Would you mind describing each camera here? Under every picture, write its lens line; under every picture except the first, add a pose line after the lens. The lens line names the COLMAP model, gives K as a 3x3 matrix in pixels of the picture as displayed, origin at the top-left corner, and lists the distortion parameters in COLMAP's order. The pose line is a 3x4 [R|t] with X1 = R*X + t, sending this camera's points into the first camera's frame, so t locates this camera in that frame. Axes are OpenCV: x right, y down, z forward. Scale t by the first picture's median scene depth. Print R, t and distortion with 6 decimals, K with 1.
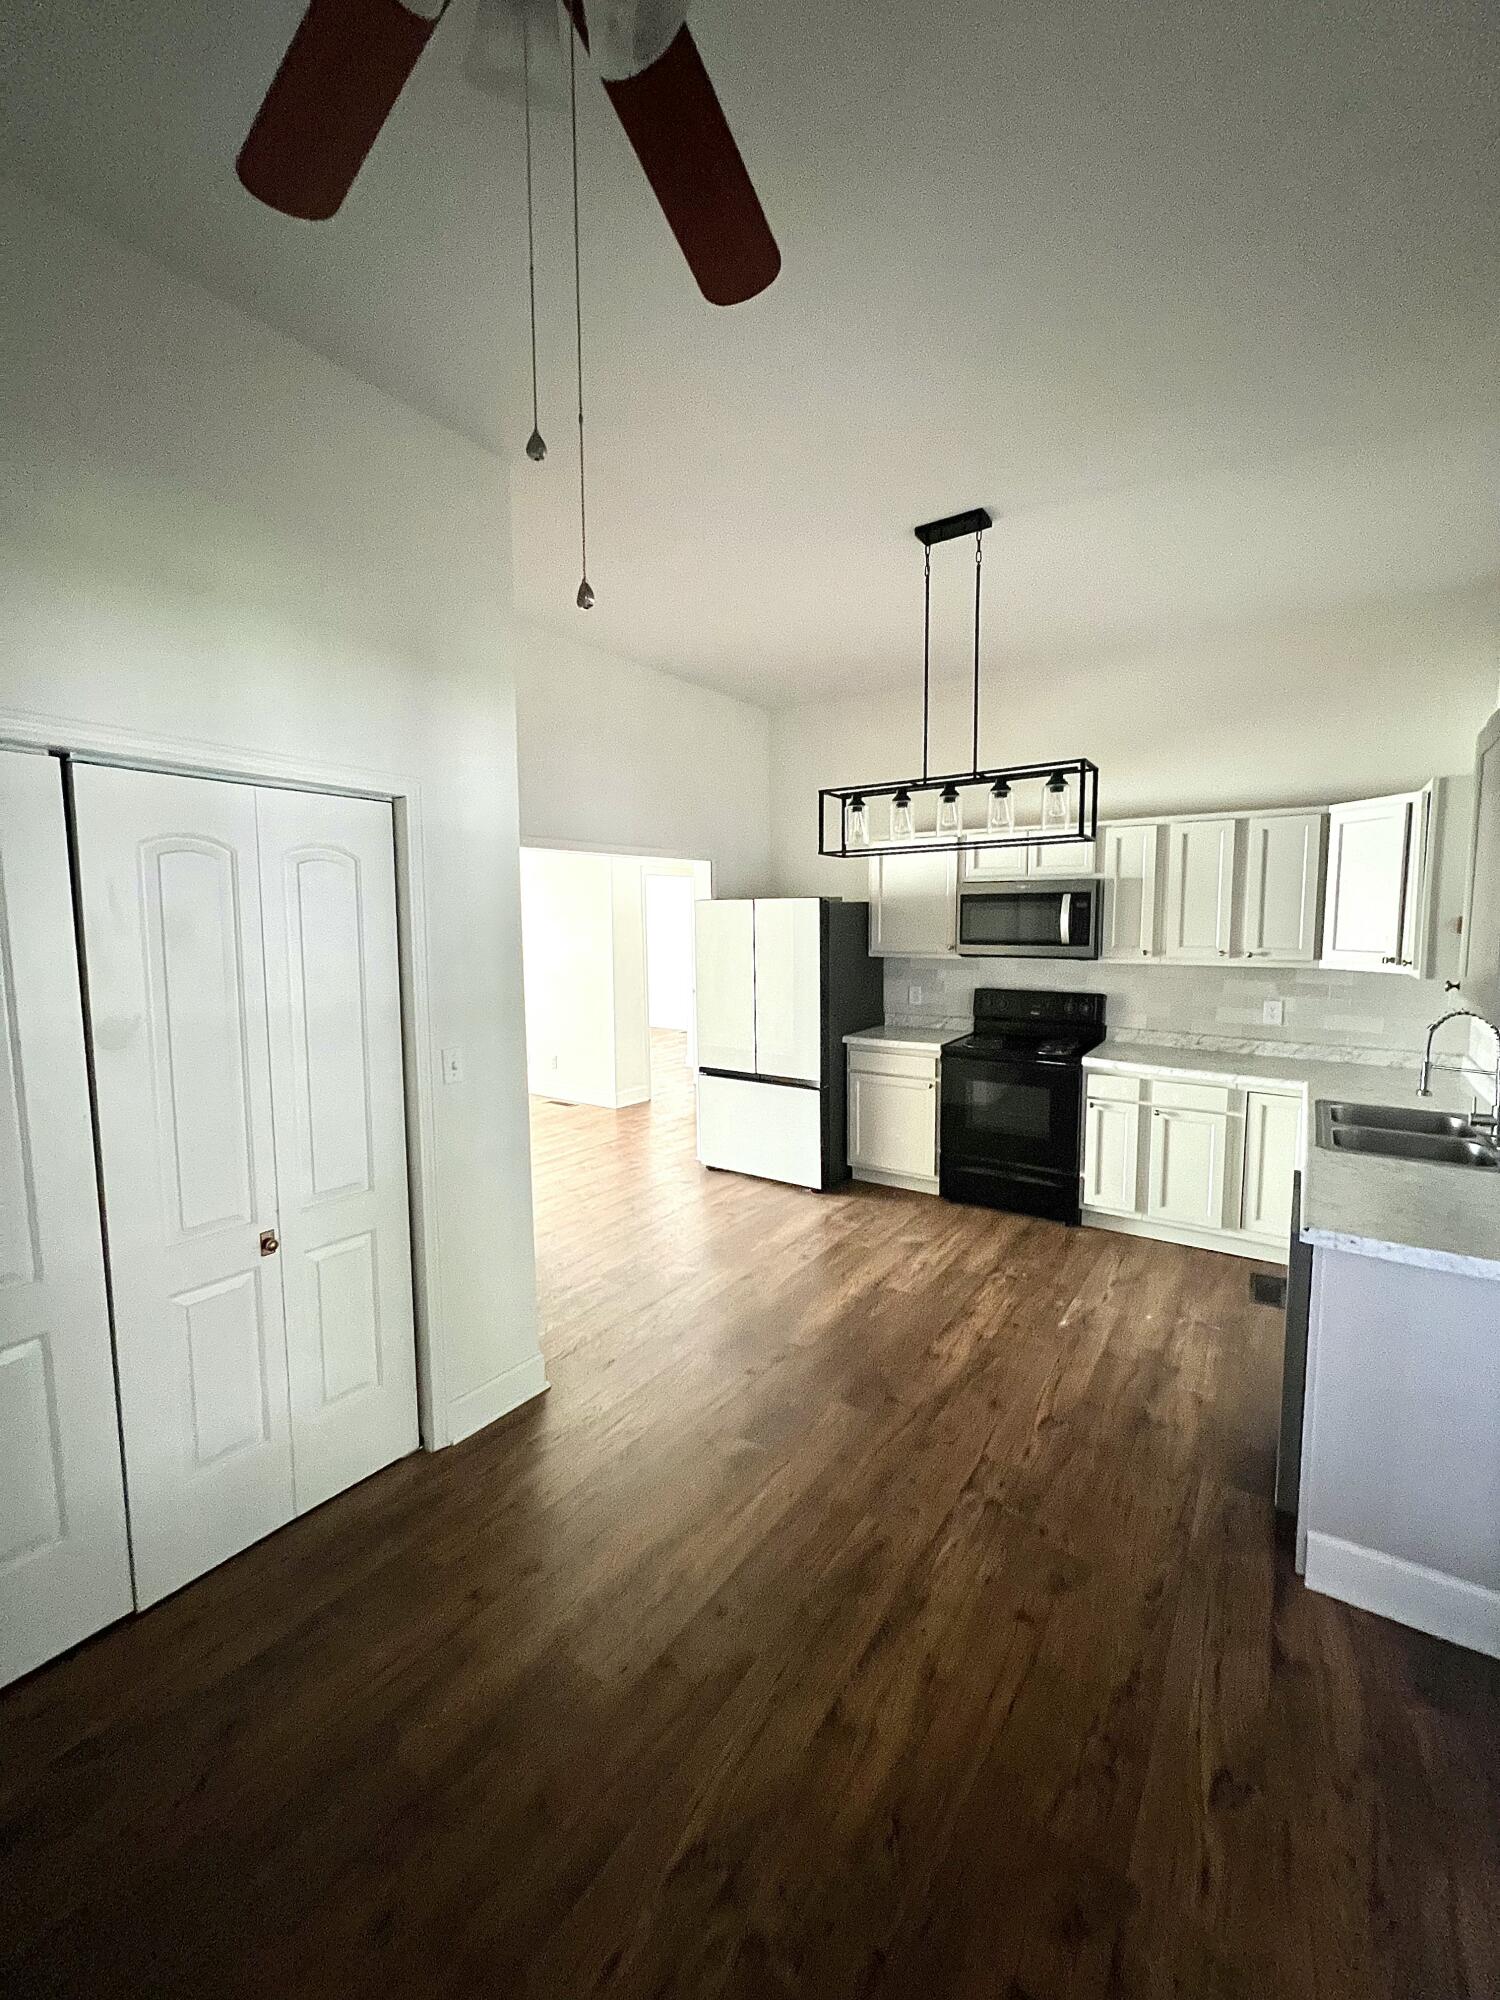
lens RADIAL K [[806.8, 0, 750.0], [0, 806.8, 1000.0], [0, 0, 1]] dist [-0.002437, -0.000054]
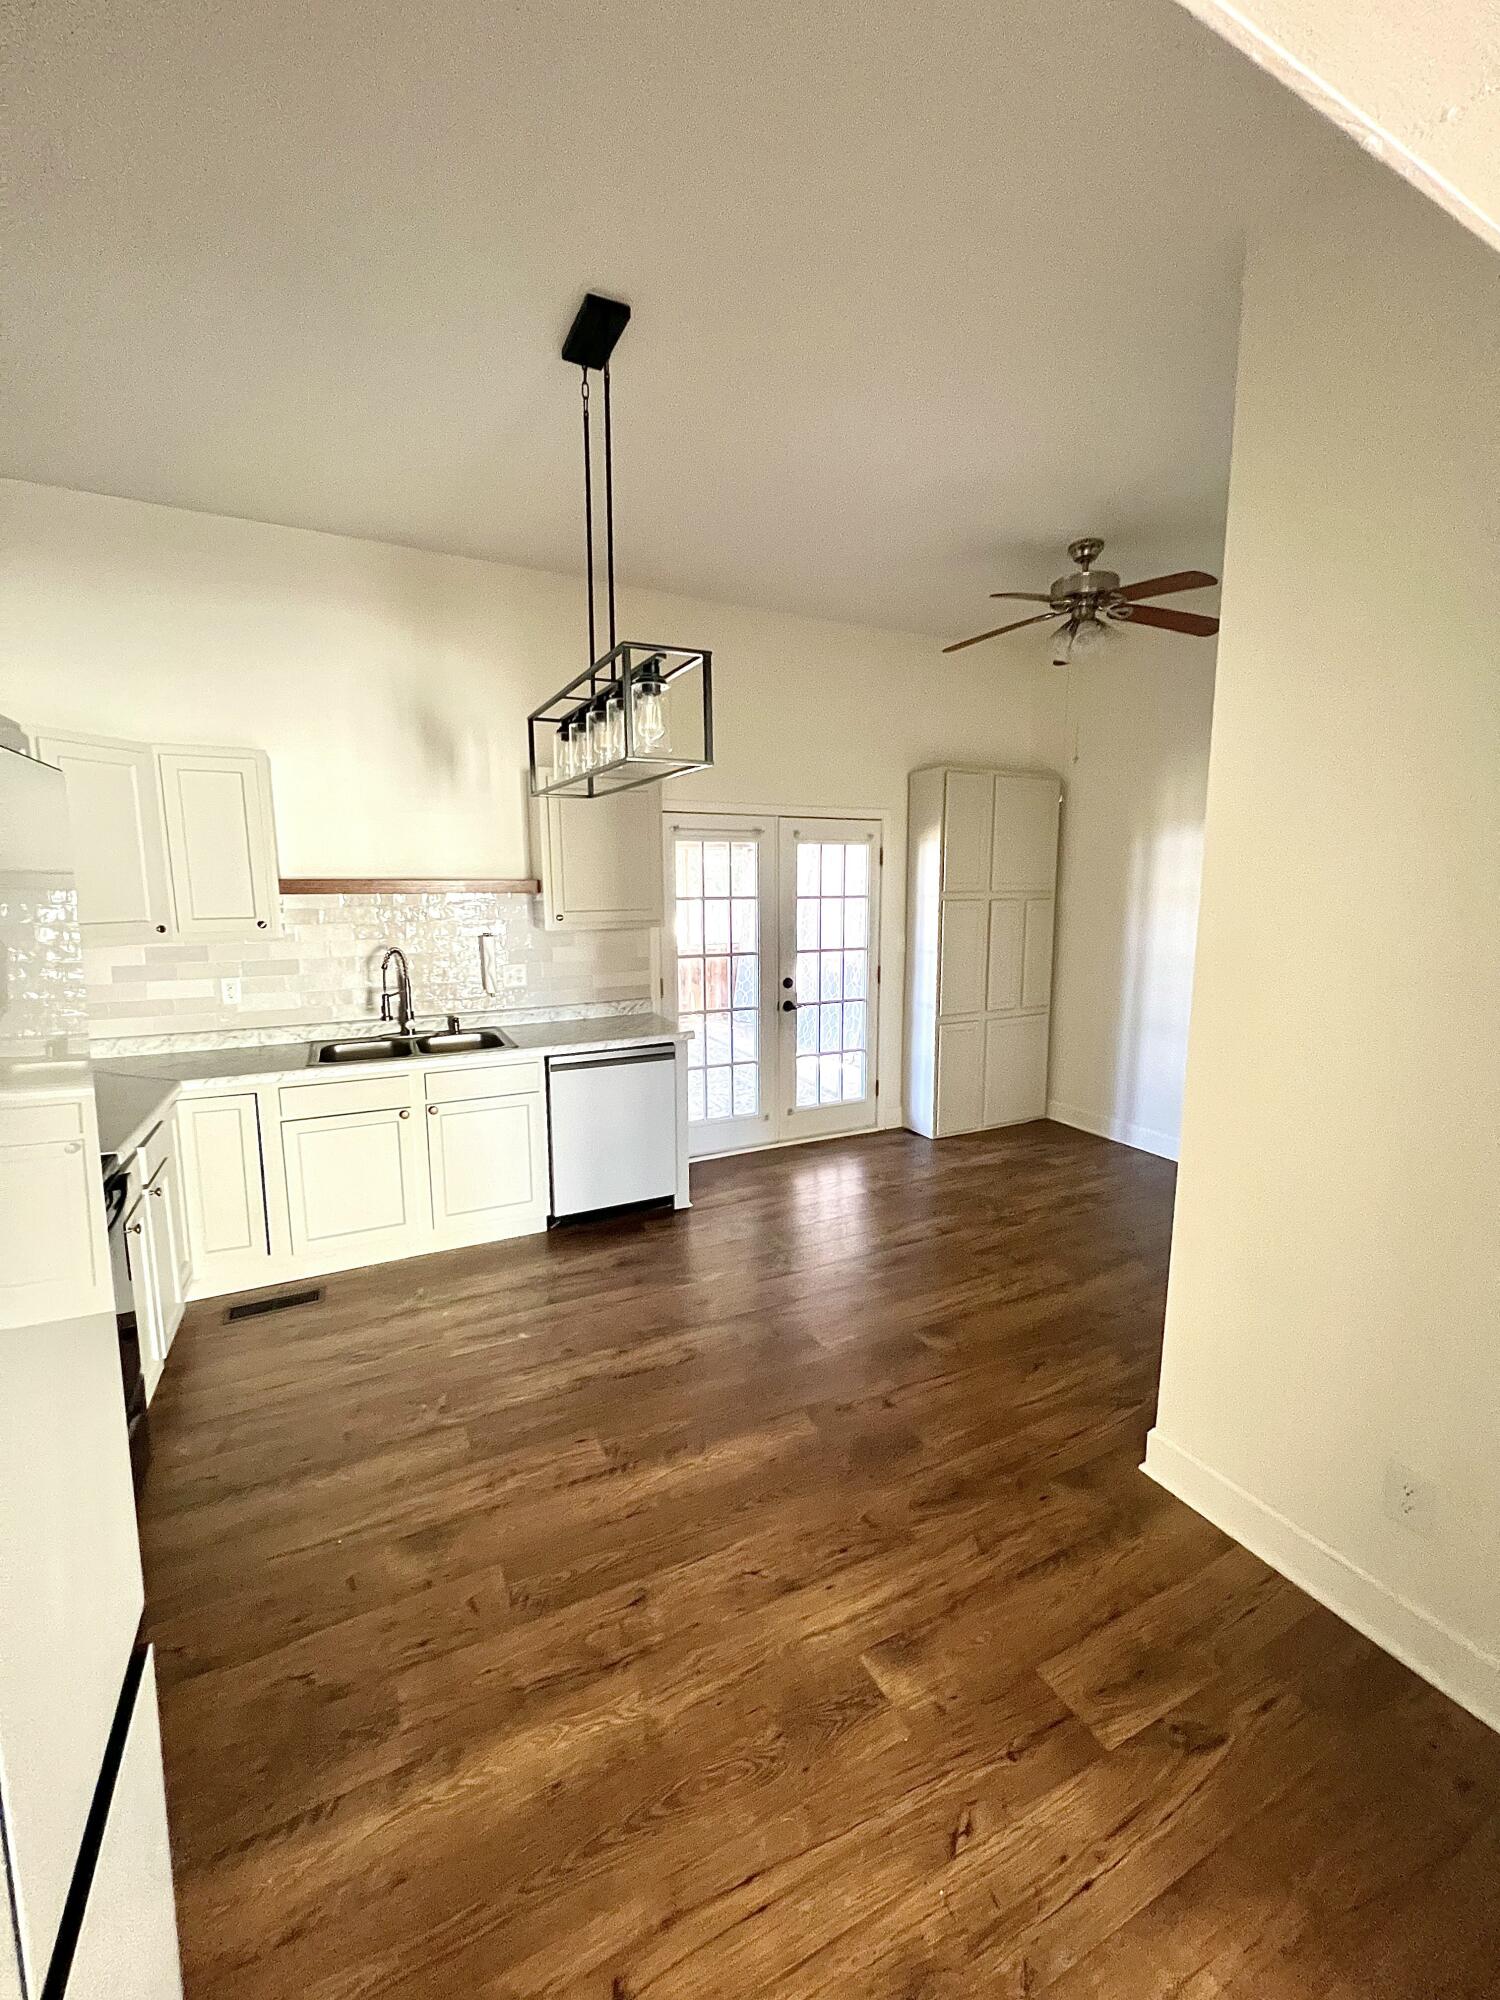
lens RADIAL K [[806.8, 0, 750.0], [0, 806.8, 1000.0], [0, 0, 1]] dist [-0.002437, -0.000054]
pose [[-0.882420, -0.060513, 0.466555, -0.211121], [0.054821, 0.971712, 0.229720, -0.140925], [-0.467258, 0.228286, -0.854140, 1.475702]]
